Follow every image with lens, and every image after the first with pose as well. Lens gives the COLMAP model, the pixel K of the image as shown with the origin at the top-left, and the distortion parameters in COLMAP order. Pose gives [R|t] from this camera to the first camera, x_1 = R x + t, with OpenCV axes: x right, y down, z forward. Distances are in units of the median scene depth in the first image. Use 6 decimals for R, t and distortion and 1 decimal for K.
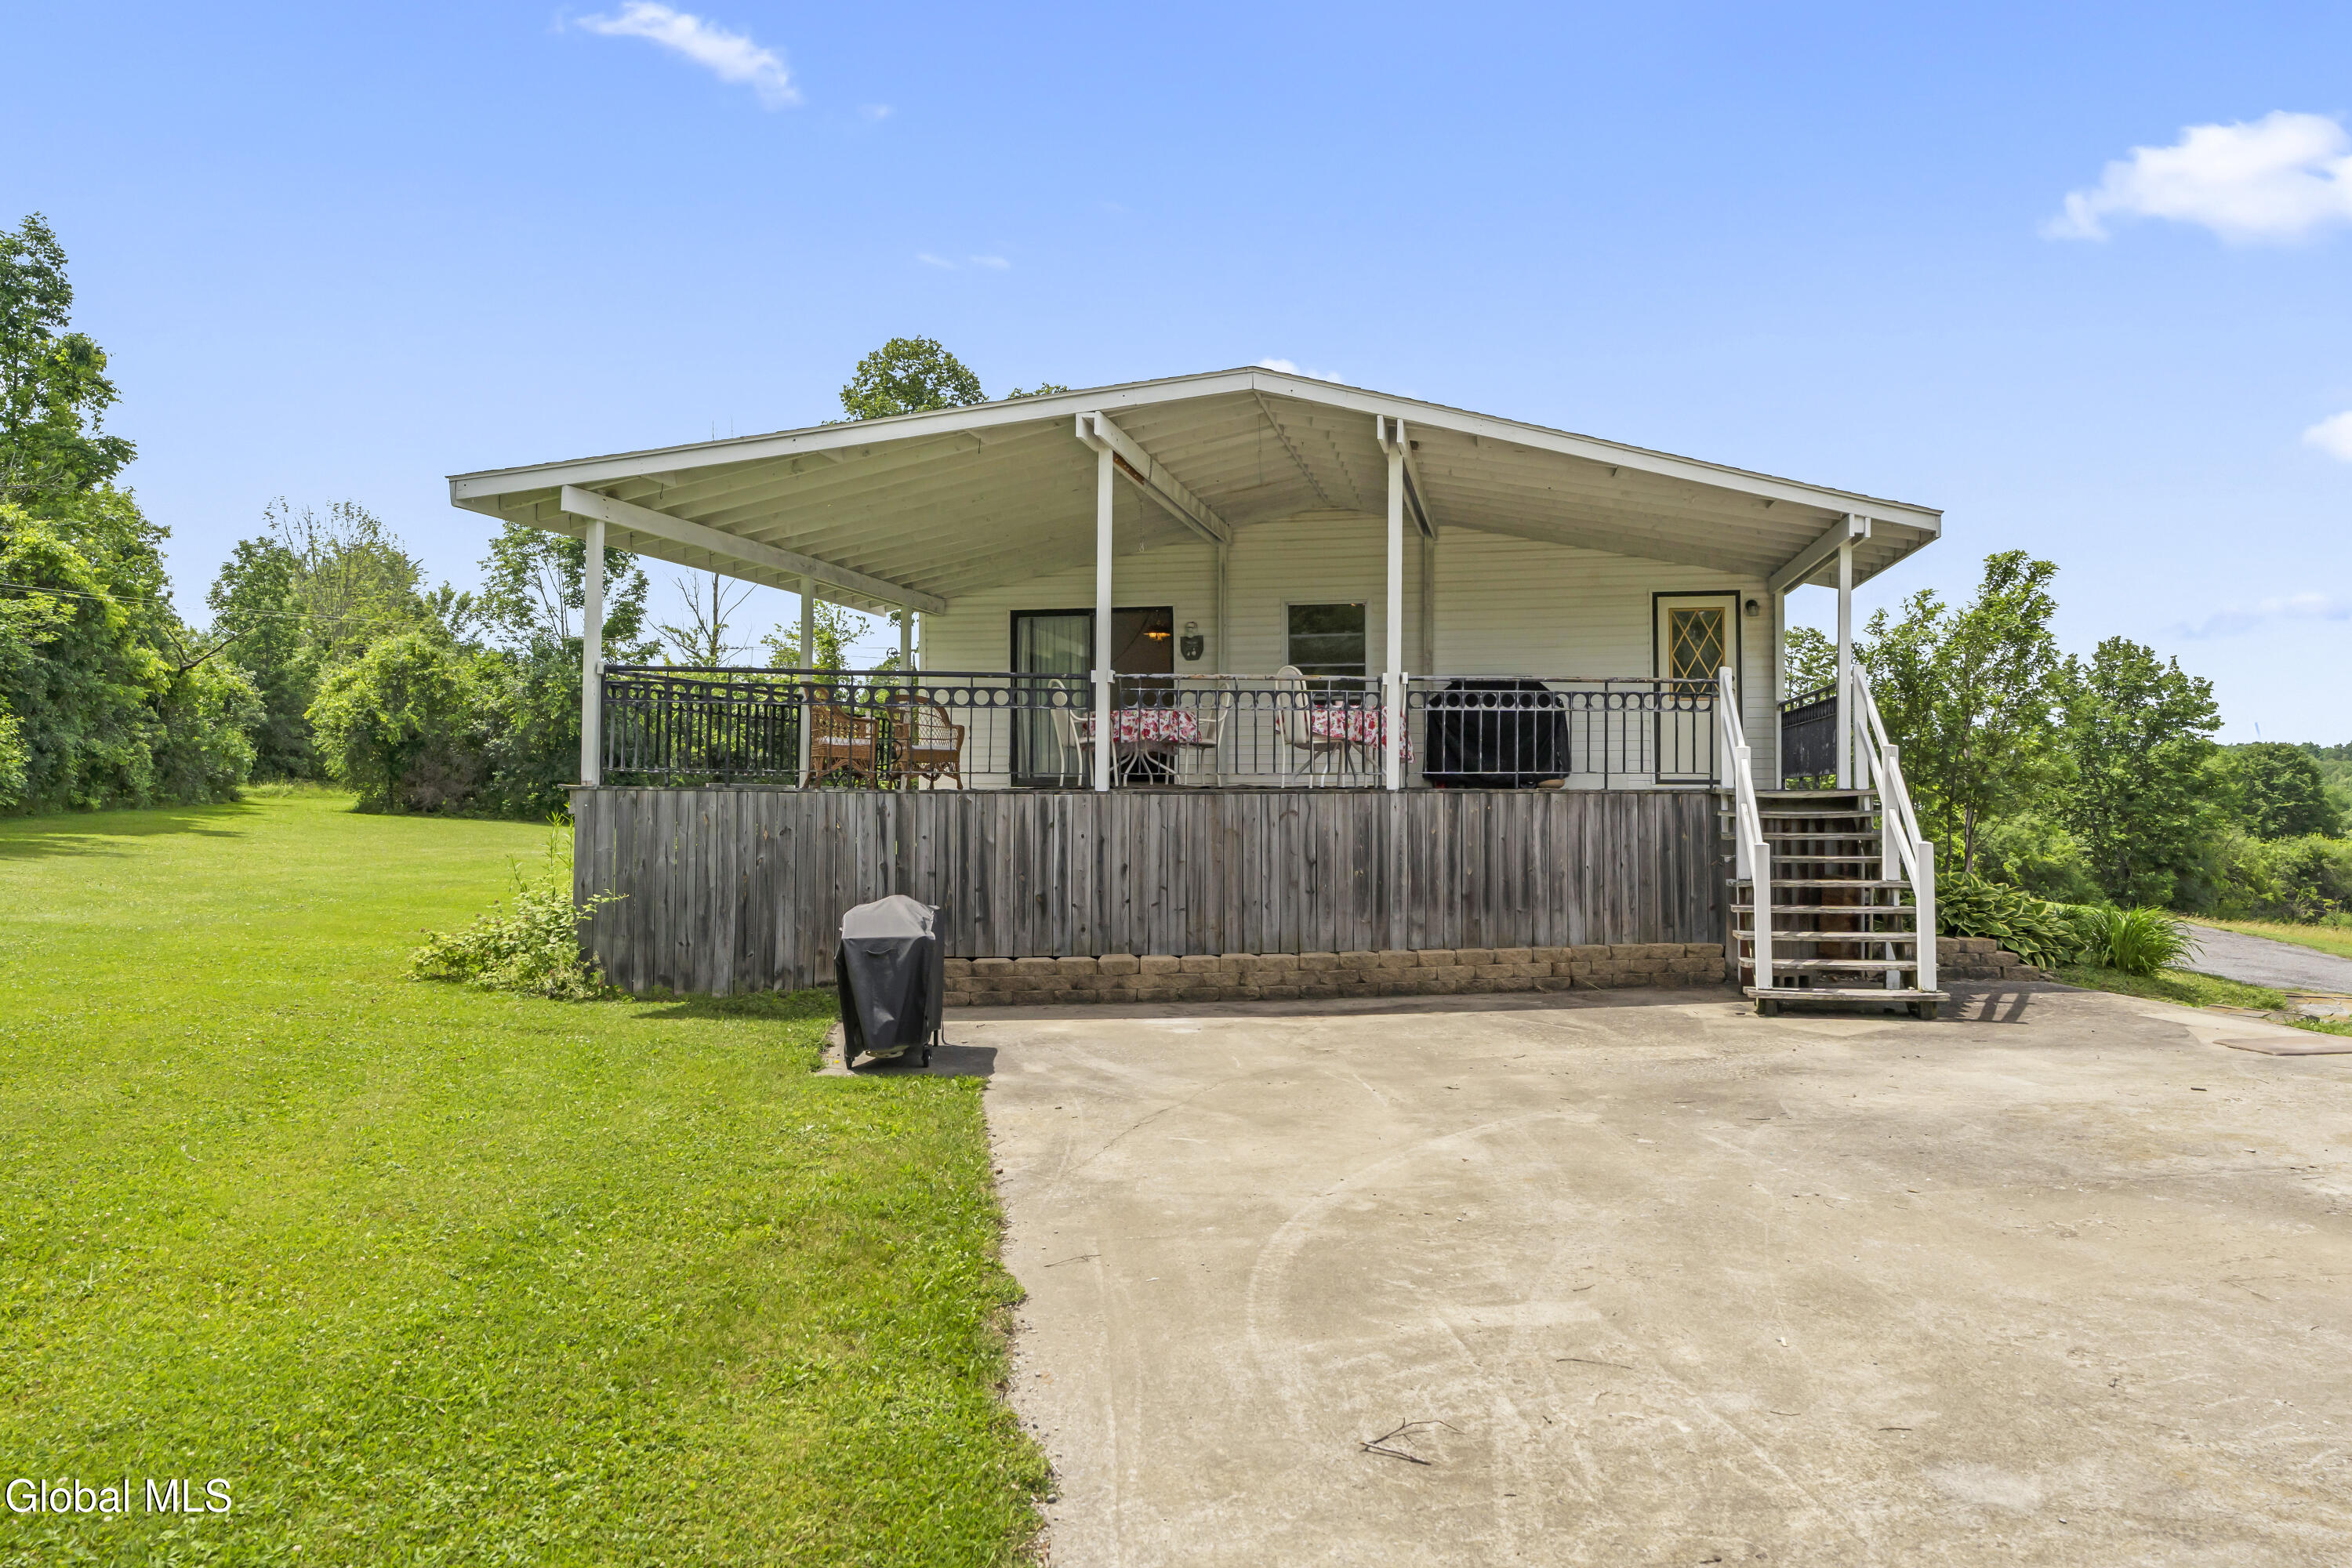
lens RADIAL K [[1526.3, 0, 1185.4], [0, 1526.3, 688.8], [0, 0, 1]] dist [-0.001542, 0.001527]
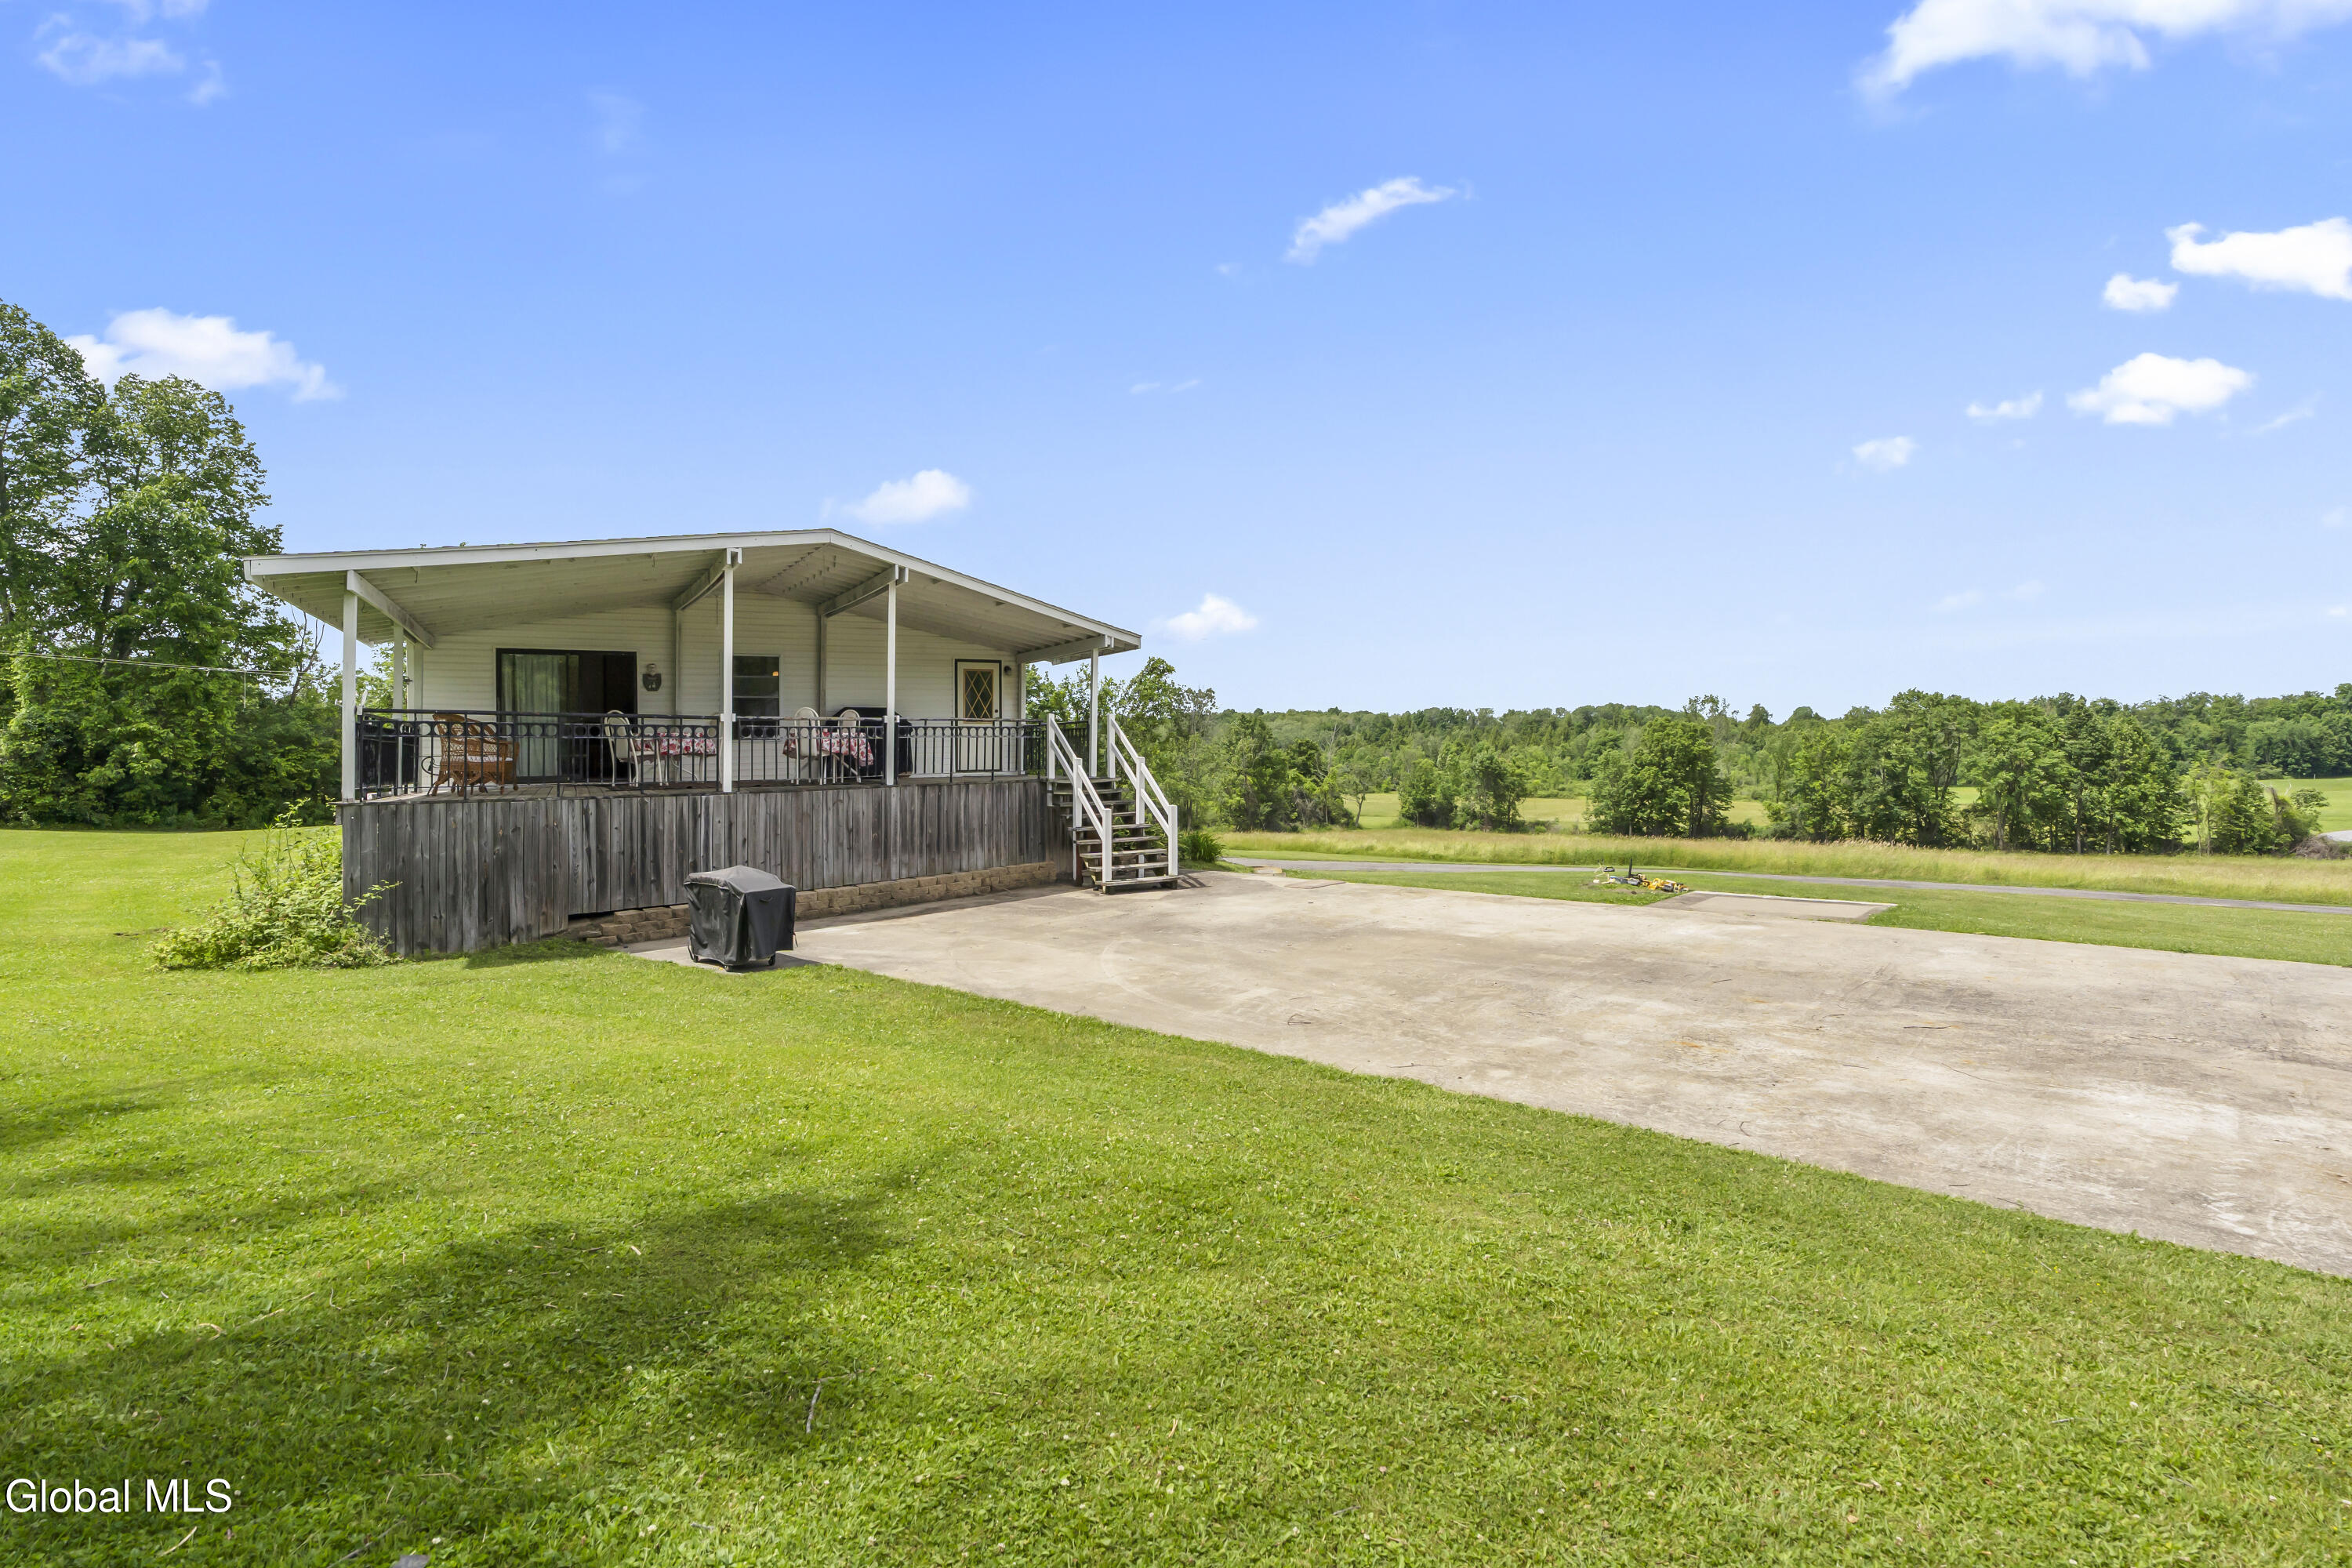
lens RADIAL K [[1172.5, 0, 1154.8], [0, 1172.5, 738.5], [0, 0, 1]] dist [-0.002876, -0.000031]
pose [[0.762779, -0.004461, 0.646644, -0.204033], [-0.030014, 0.998654, 0.042294, -0.020837], [-0.645962, -0.051670, 0.761619, -0.073456]]
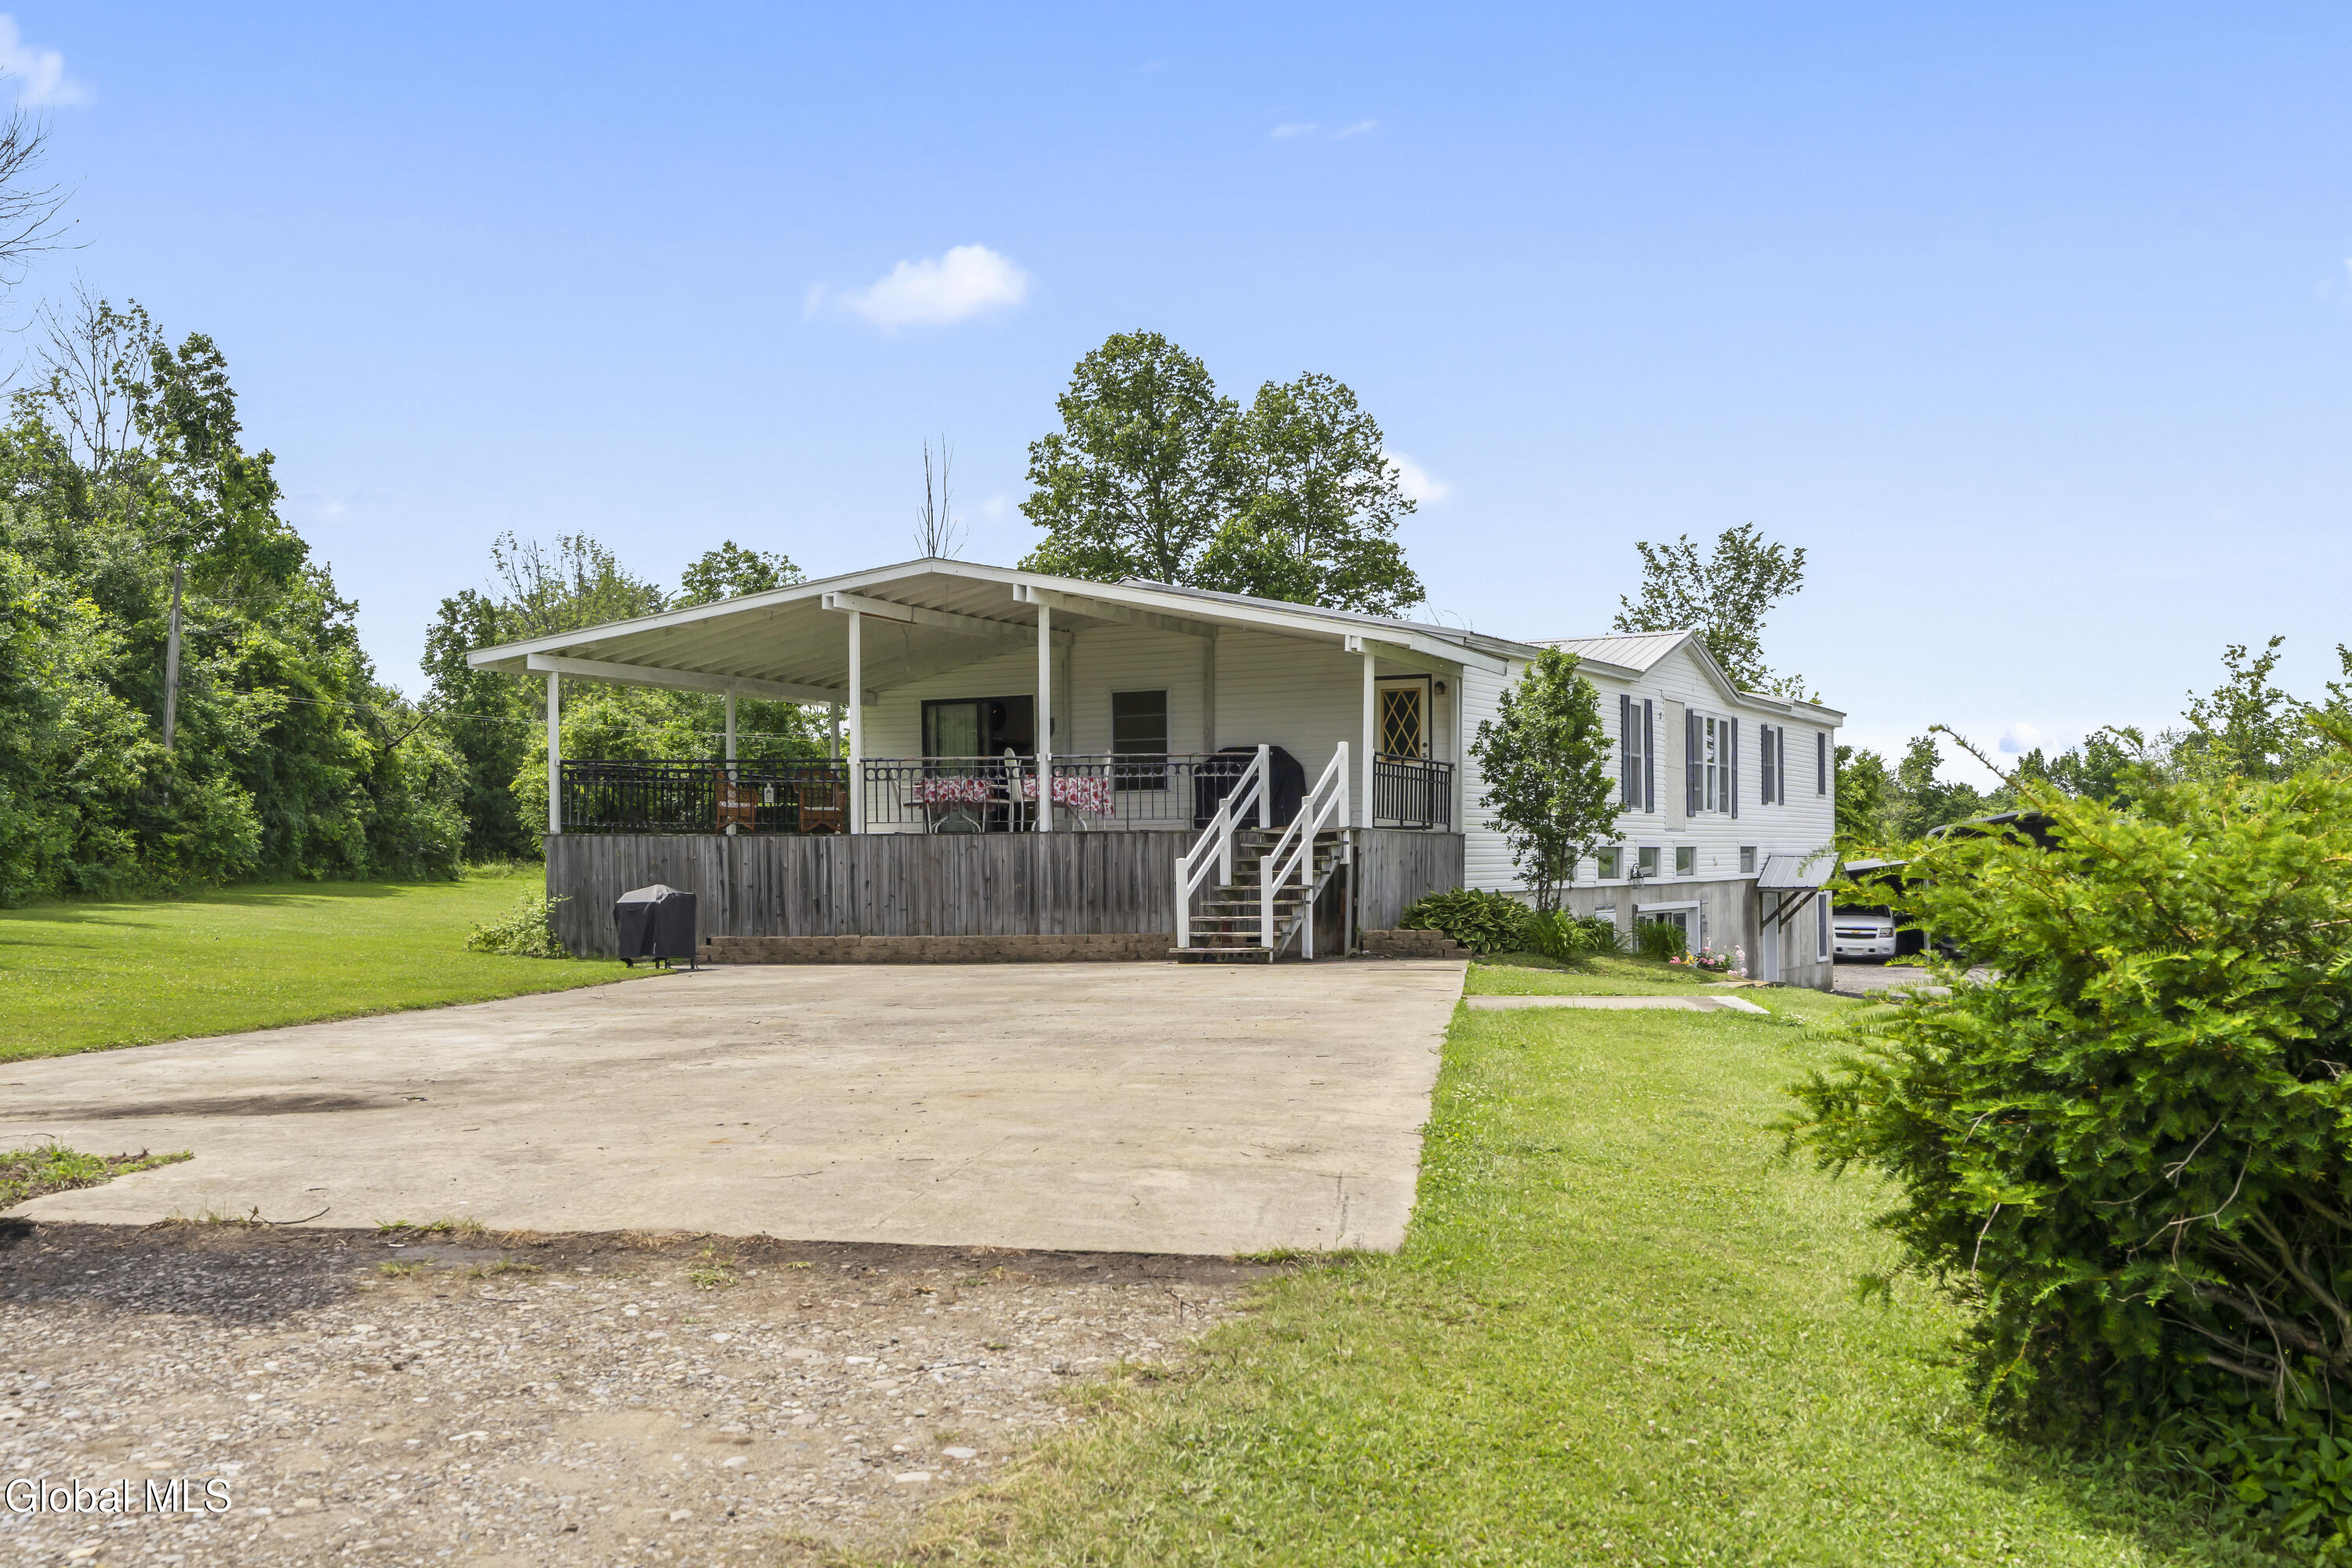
lens RADIAL K [[2255.7, 0, 1161.7], [0, 2255.7, 907.7], [0, 0, 1]] dist [0.027739, 0.000000]
pose [[0.963230, -0.002383, -0.268668, 0.360308], [0.023405, 0.996903, 0.075073, -0.009897], [0.267657, -0.078601, 0.960303, -0.472434]]
